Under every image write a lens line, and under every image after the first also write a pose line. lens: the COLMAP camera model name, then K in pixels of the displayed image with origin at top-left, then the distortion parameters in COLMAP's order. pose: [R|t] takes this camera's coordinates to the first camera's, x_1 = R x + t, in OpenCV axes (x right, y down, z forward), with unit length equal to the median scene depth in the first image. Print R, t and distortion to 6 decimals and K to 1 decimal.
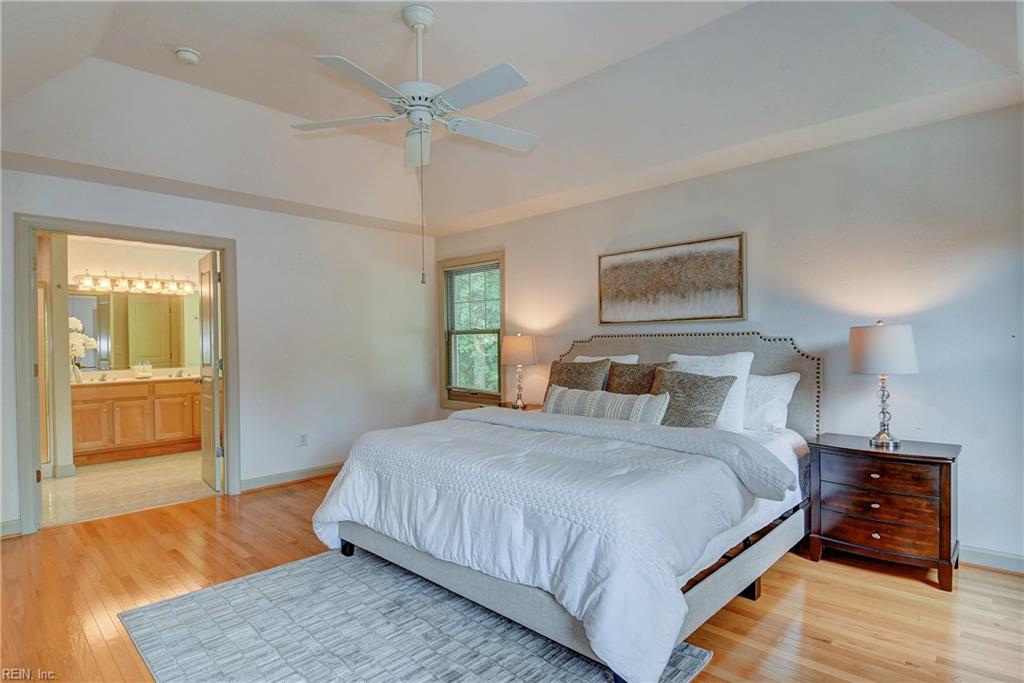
lens RADIAL K [[534.3, 0, 507.1], [0, 534.3, 340.0], [0, 0, 1]] dist [0.033697, -0.039091]
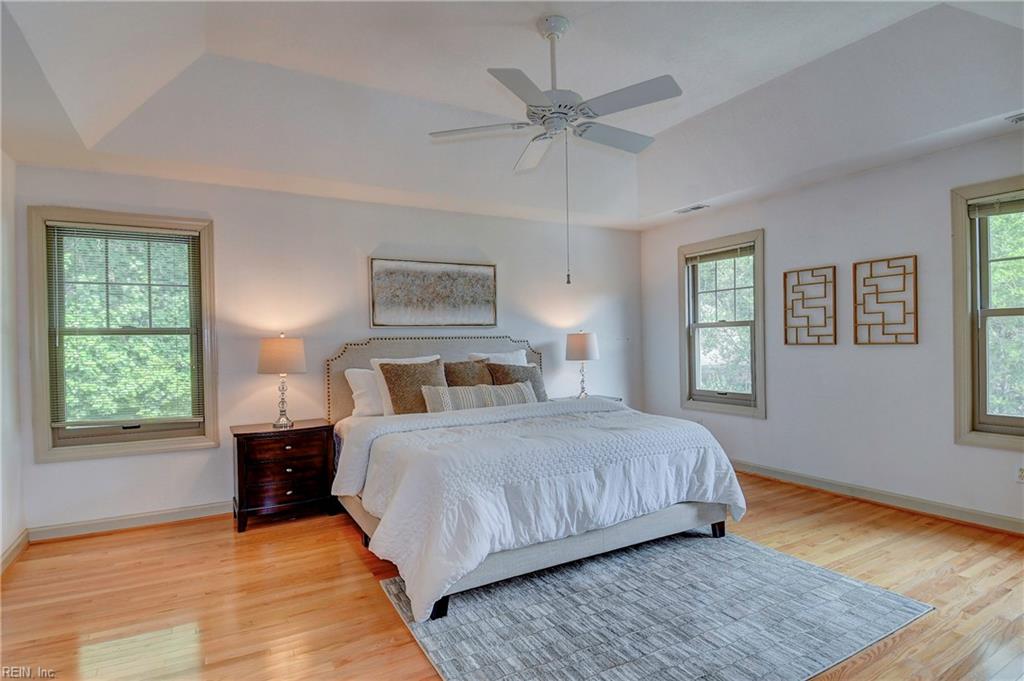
lens RADIAL K [[534.3, 0, 507.2], [0, 534.3, 344.0], [0, 0, 1]] dist [0.033697, -0.039091]
pose [[0.285794, 0.002623, 0.958288, -0.767301], [0.011014, 0.999921, -0.006022, 0.011903], [-0.958228, 0.012276, 0.285742, 0.519166]]
